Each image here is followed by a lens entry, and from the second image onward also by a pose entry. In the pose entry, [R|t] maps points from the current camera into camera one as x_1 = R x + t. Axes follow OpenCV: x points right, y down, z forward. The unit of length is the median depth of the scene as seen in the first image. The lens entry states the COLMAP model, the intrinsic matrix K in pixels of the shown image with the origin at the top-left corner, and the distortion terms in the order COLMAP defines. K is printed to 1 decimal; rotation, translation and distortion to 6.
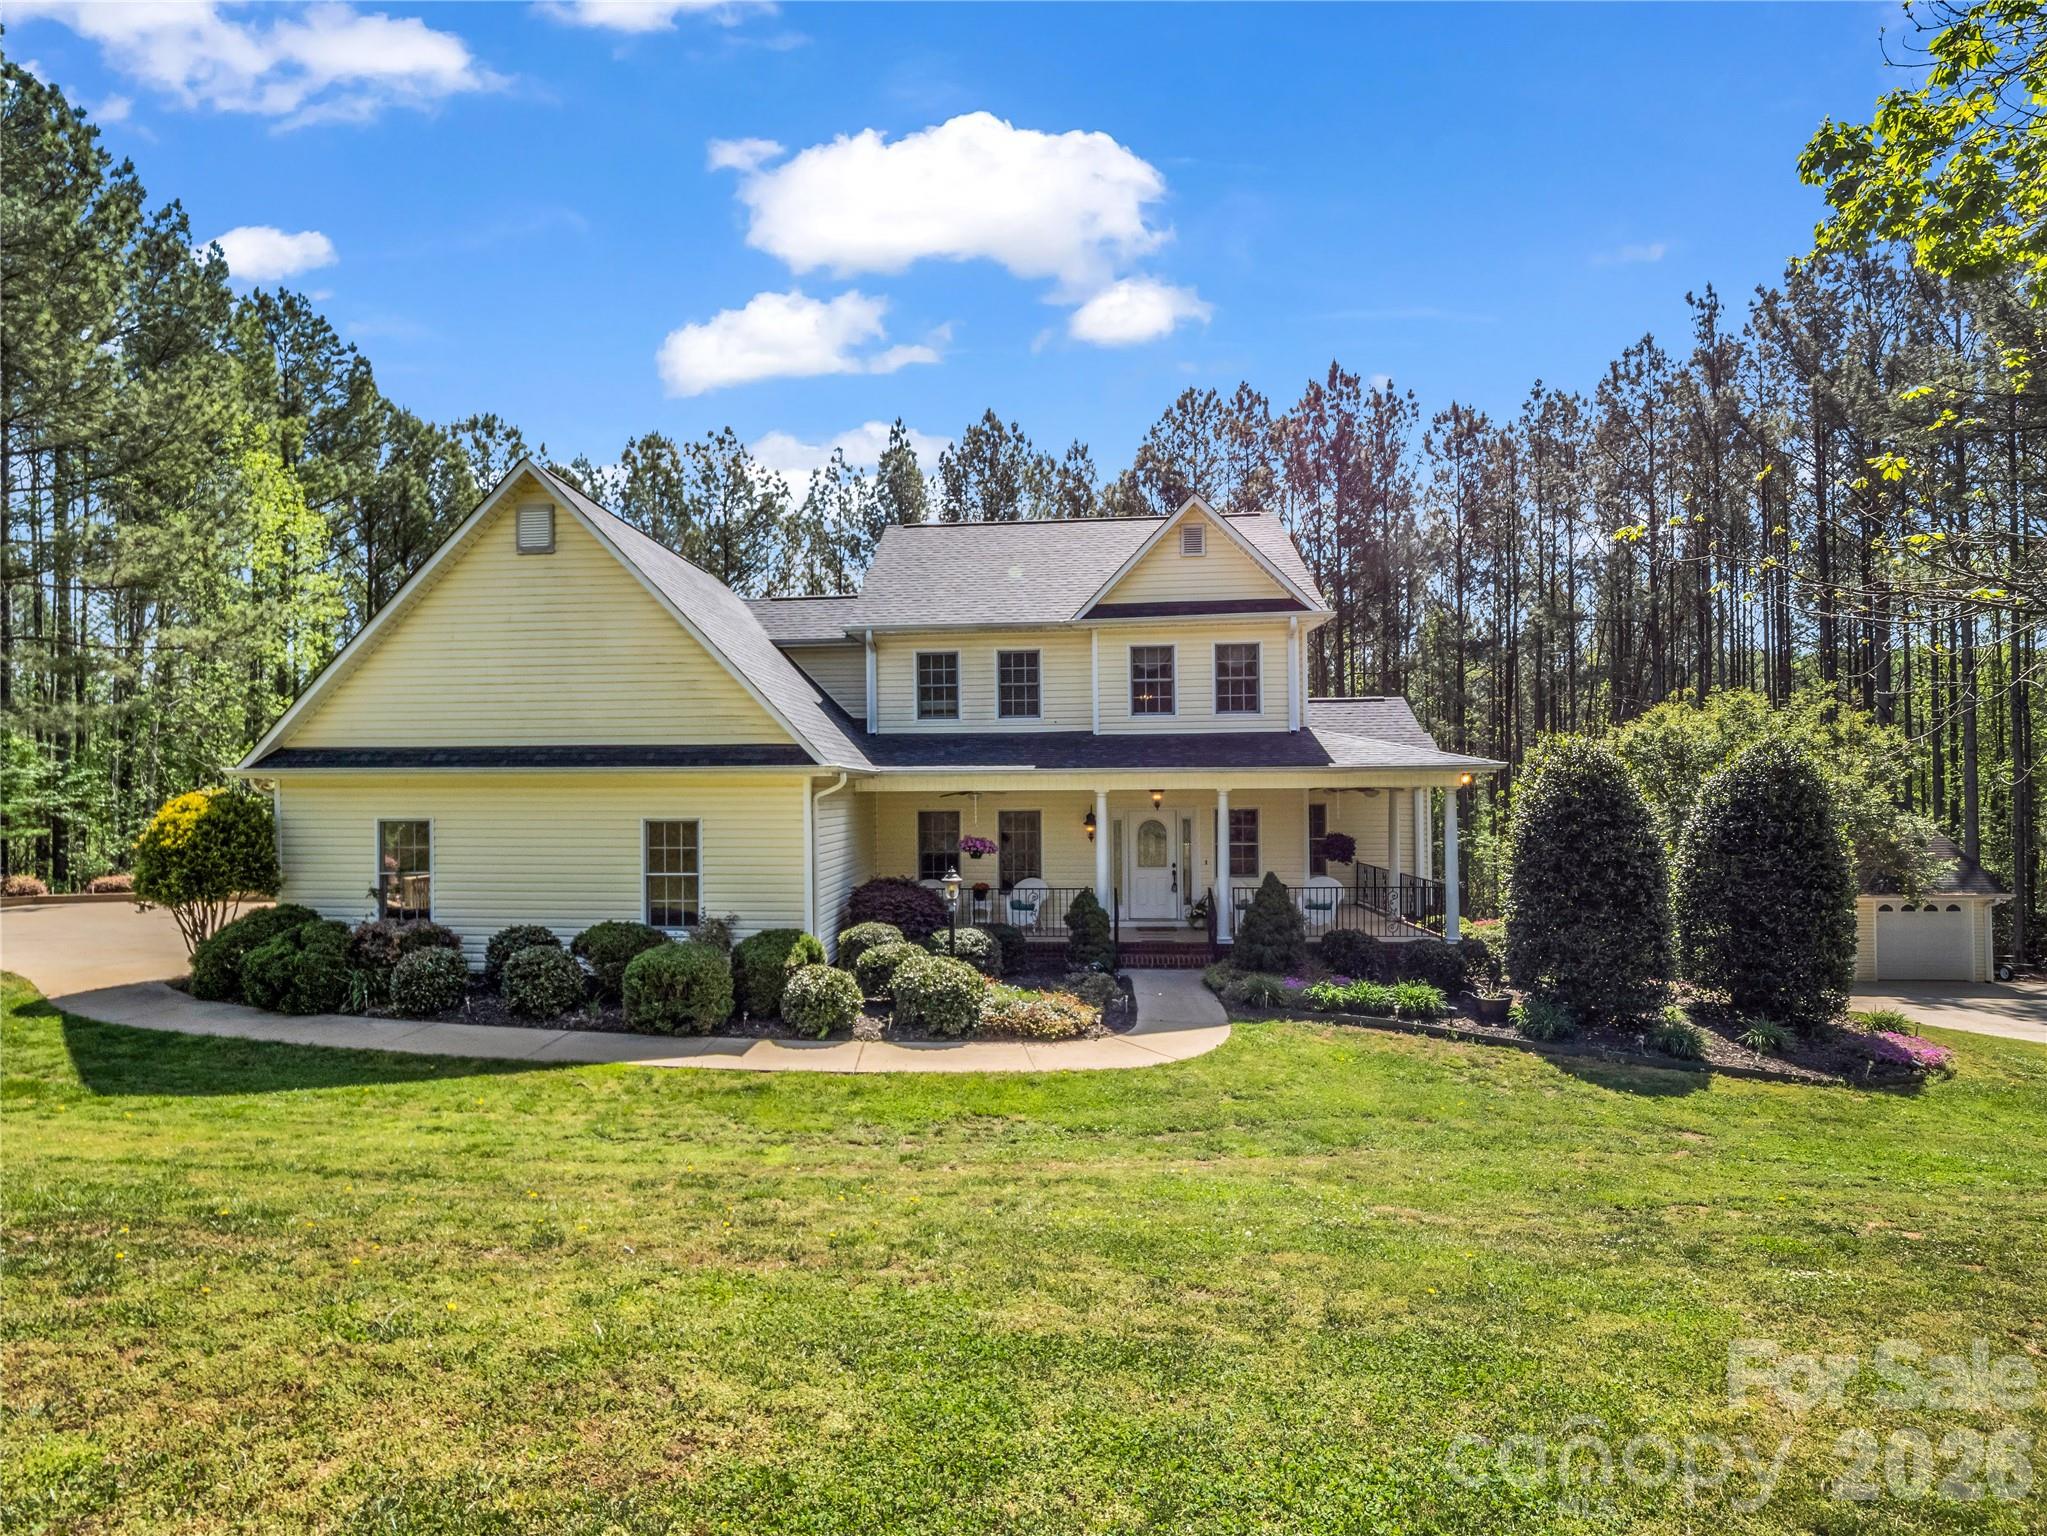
lens RADIAL K [[1046.5, 0, 972.1], [0, 1046.5, 777.6], [0, 0, 1]] dist [-0.005974, -0.001902]
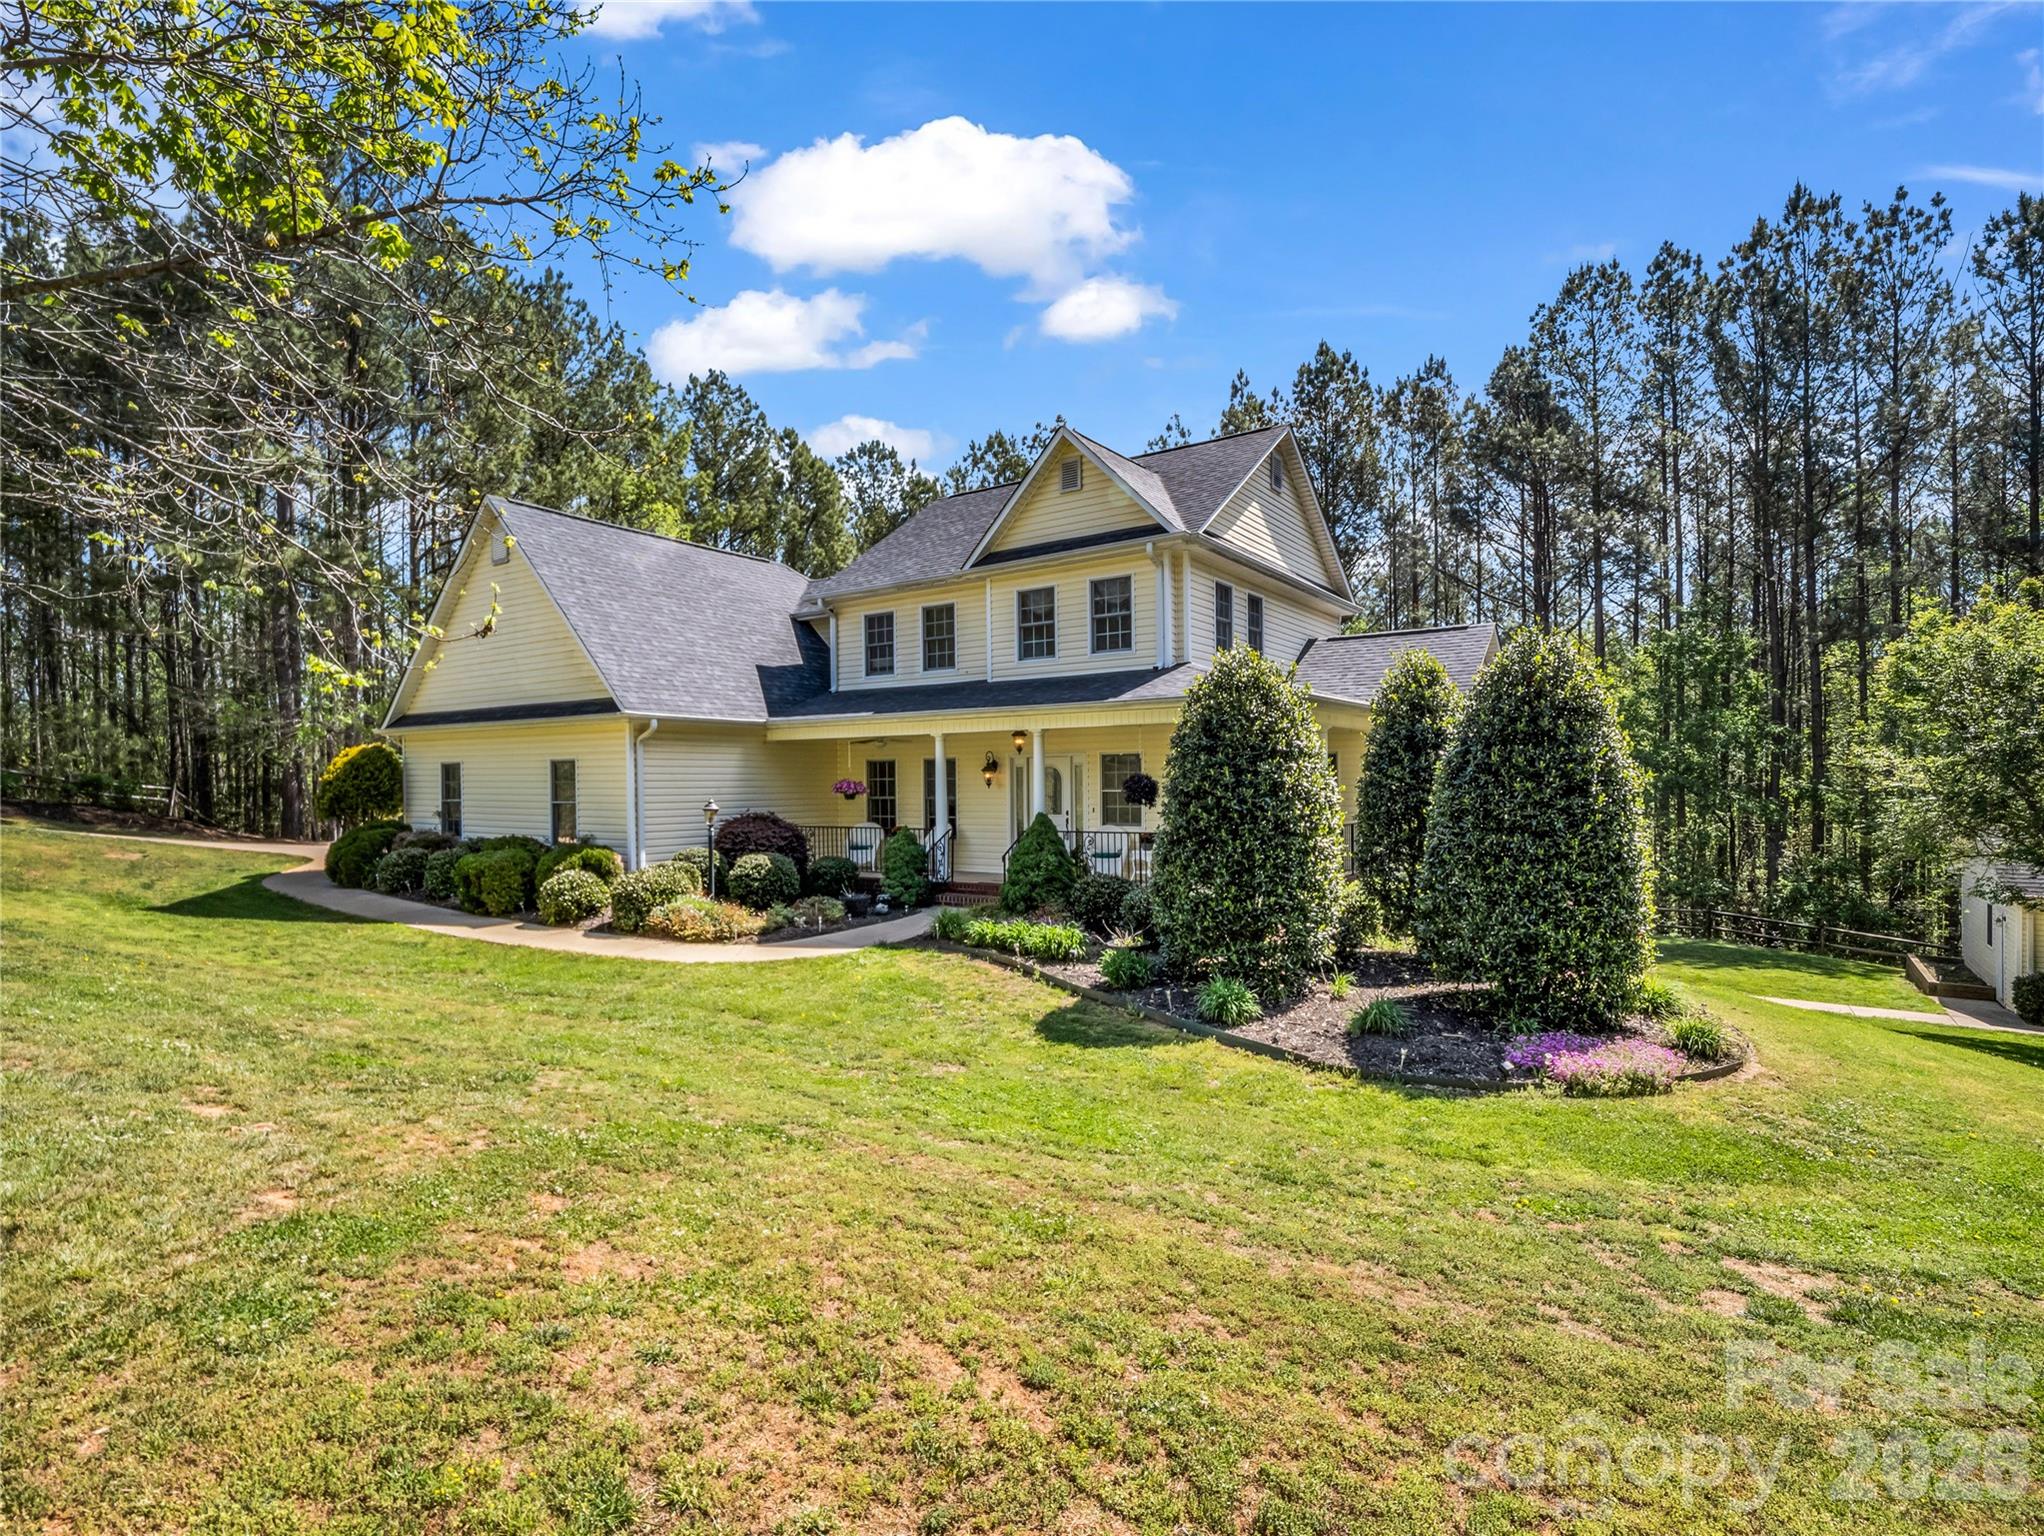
lens RADIAL K [[1045.0, 0, 980.0], [0, 1045.0, 800.8], [0, 0, 1]] dist [-0.005974, -0.001902]
pose [[0.860260, 0.008986, -0.509776, 0.630715], [0.009868, 0.999364, 0.034268, 0.039623], [0.509759, -0.034510, 0.859625, 0.118580]]
